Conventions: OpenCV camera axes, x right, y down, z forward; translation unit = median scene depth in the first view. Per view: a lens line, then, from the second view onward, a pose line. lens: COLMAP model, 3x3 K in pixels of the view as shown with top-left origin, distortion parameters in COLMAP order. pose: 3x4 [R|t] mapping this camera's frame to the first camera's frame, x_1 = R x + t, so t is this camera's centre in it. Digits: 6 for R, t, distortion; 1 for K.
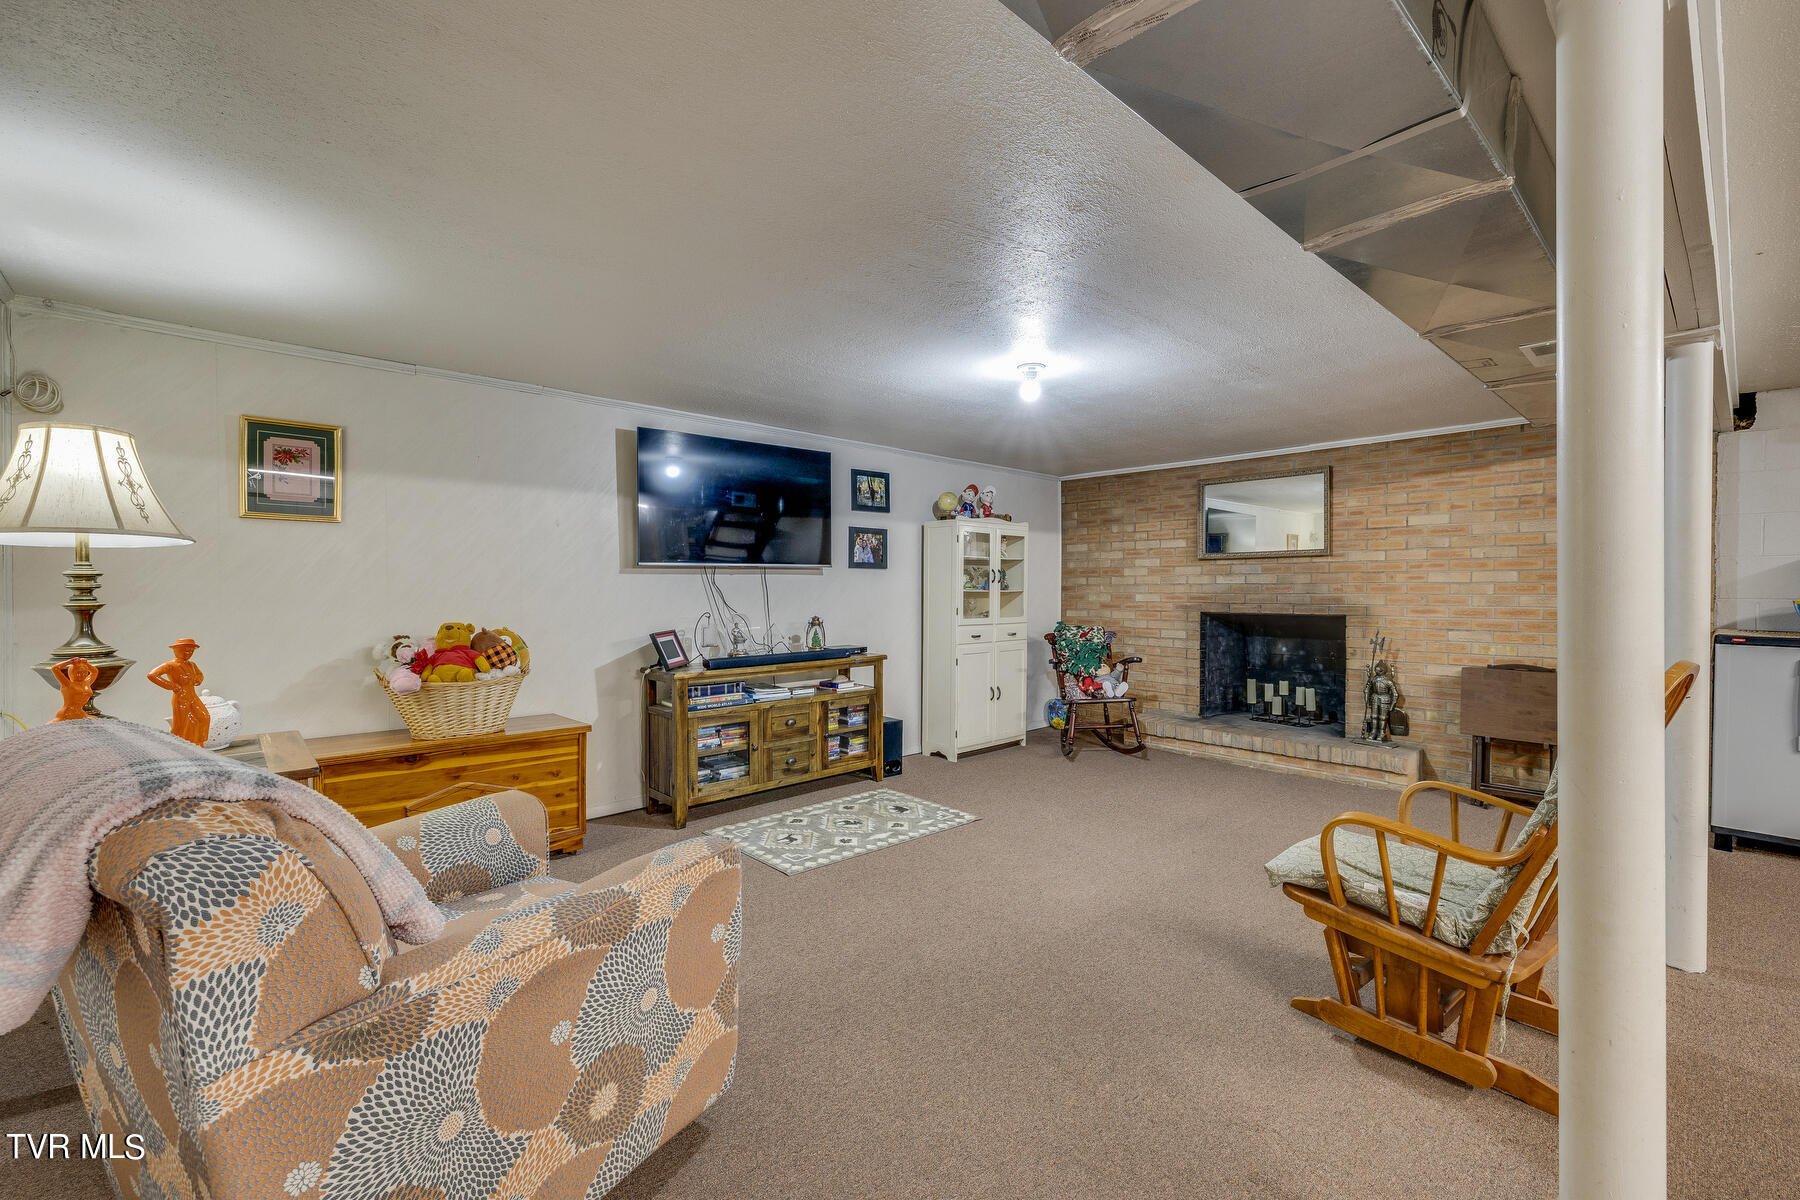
lens RADIAL K [[756.9, 0, 906.4], [0, 756.9, 601.8], [0, 0, 1]] dist [0.001368, -0.001240]
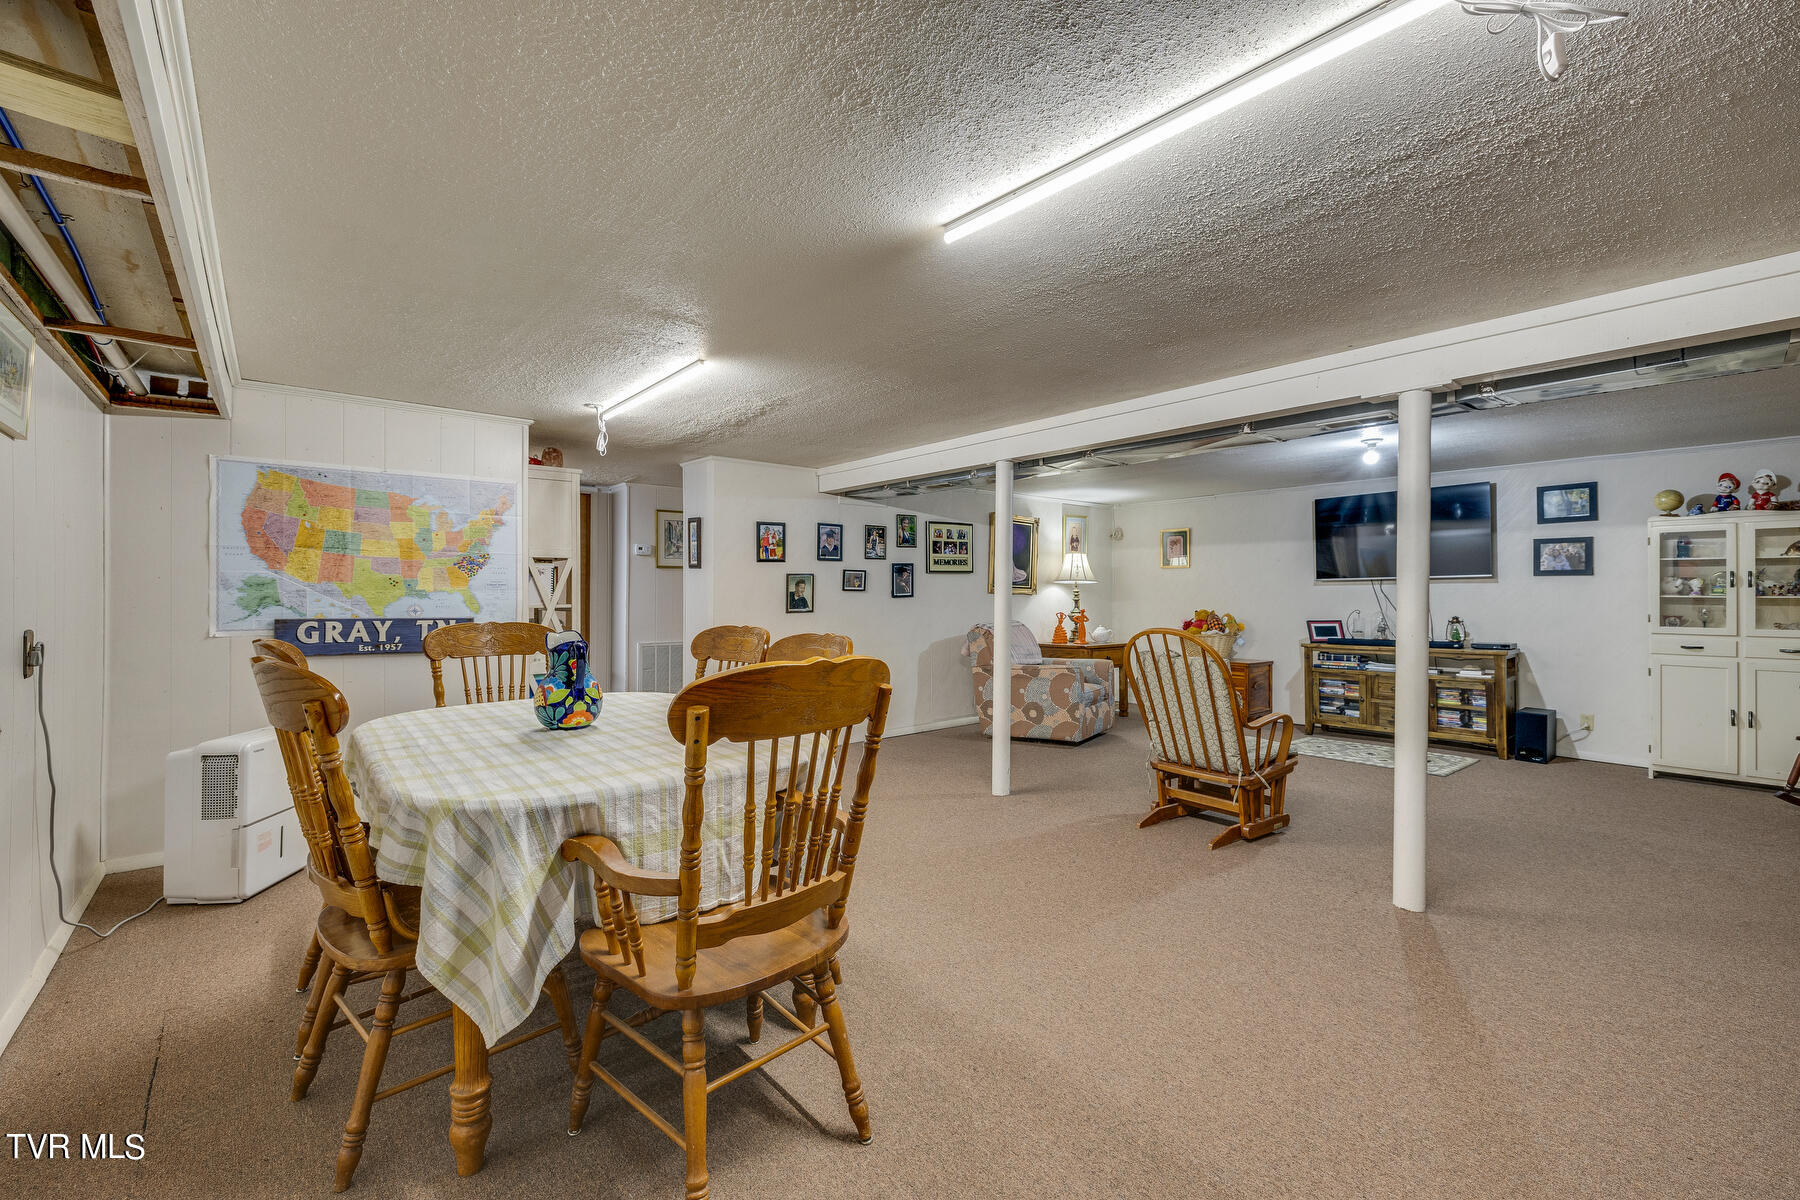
lens RADIAL K [[756.9, 0, 892.7], [0, 756.9, 590.9], [0, 0, 1]] dist [0.001368, -0.001240]
pose [[-0.047474, -0.005128, -0.998859, 1.206231], [-0.015294, 0.999873, -0.004407, -0.003348], [0.998755, 0.015068, -0.047546, 0.115128]]
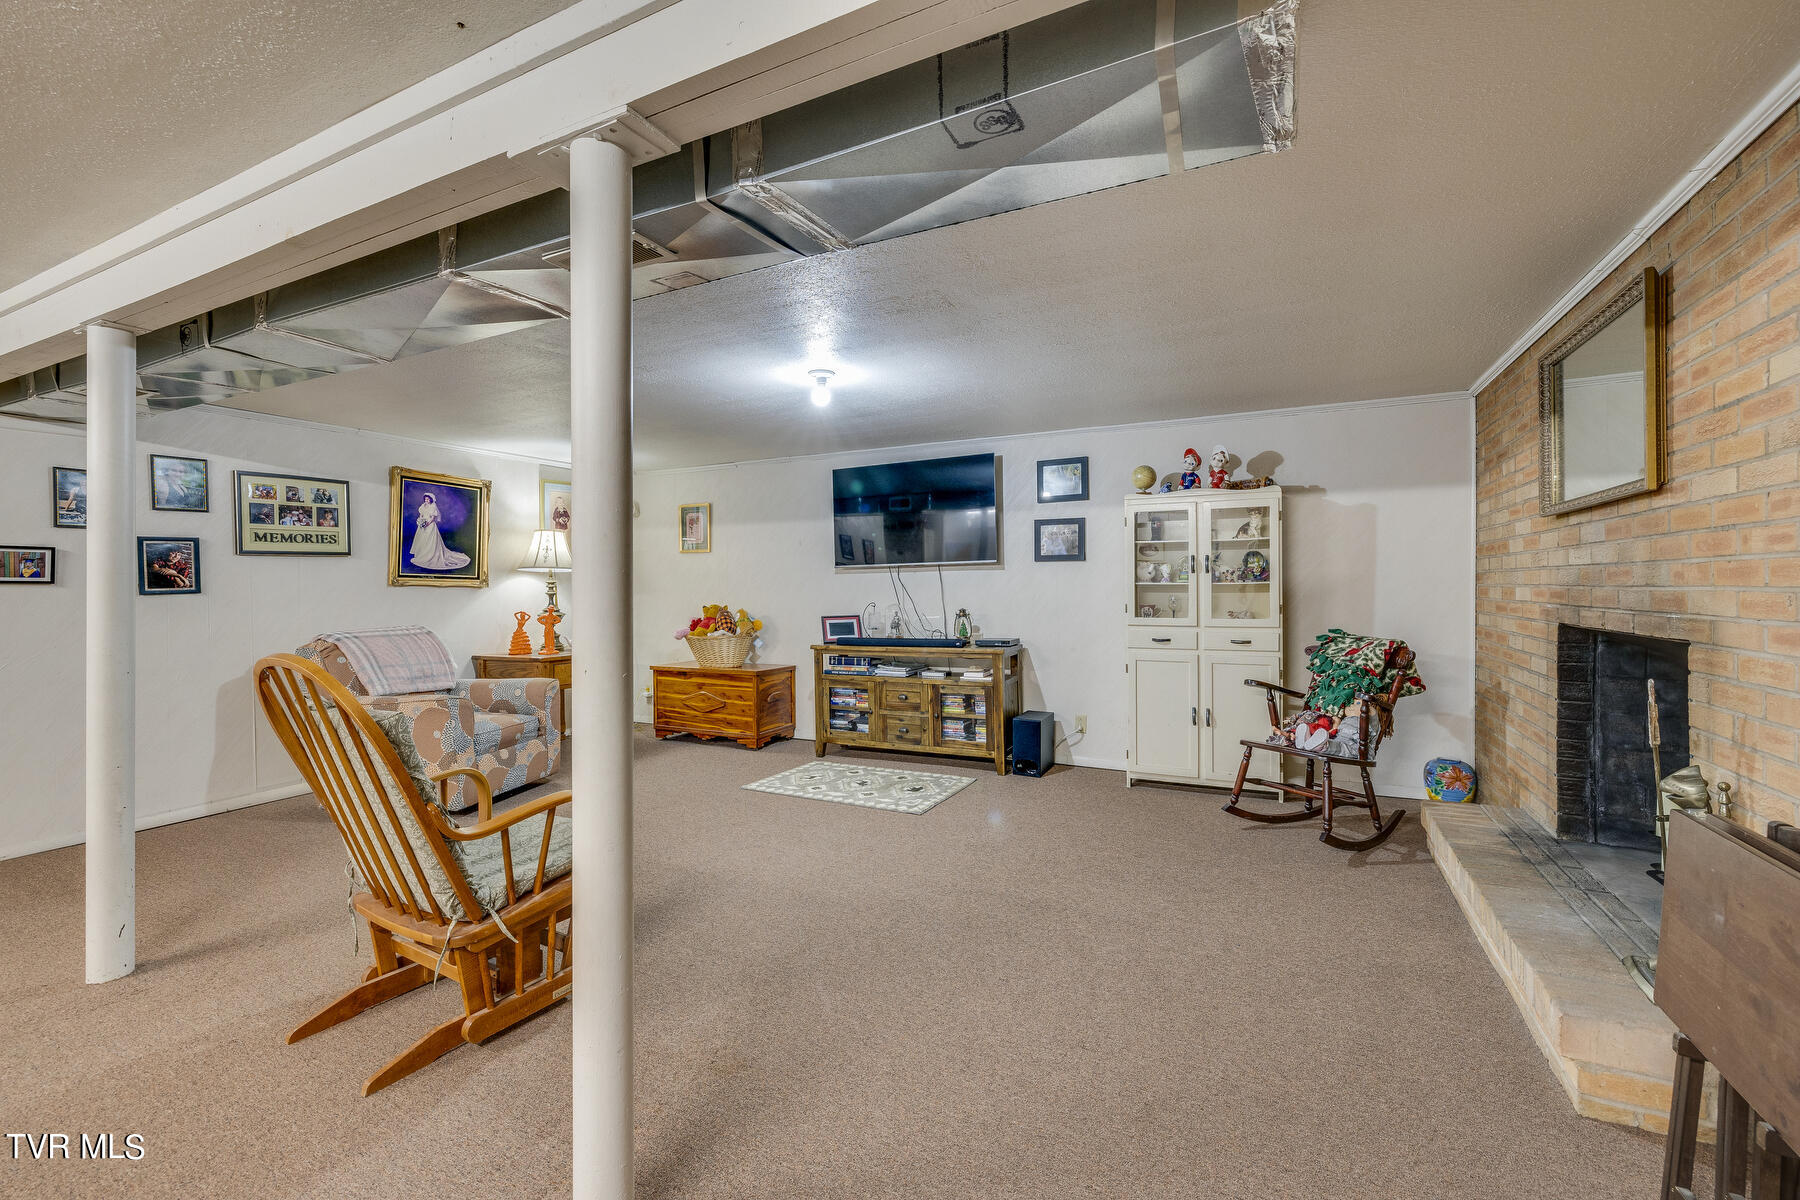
lens RADIAL K [[756.9, 0, 897.1], [0, 756.9, 591.1], [0, 0, 1]] dist [0.001368, -0.001240]
pose [[0.356151, 0.003910, -0.934420, 0.871573], [-0.005611, 0.999982, 0.002046, -0.007717], [0.934412, 0.004514, 0.356166, 0.527234]]
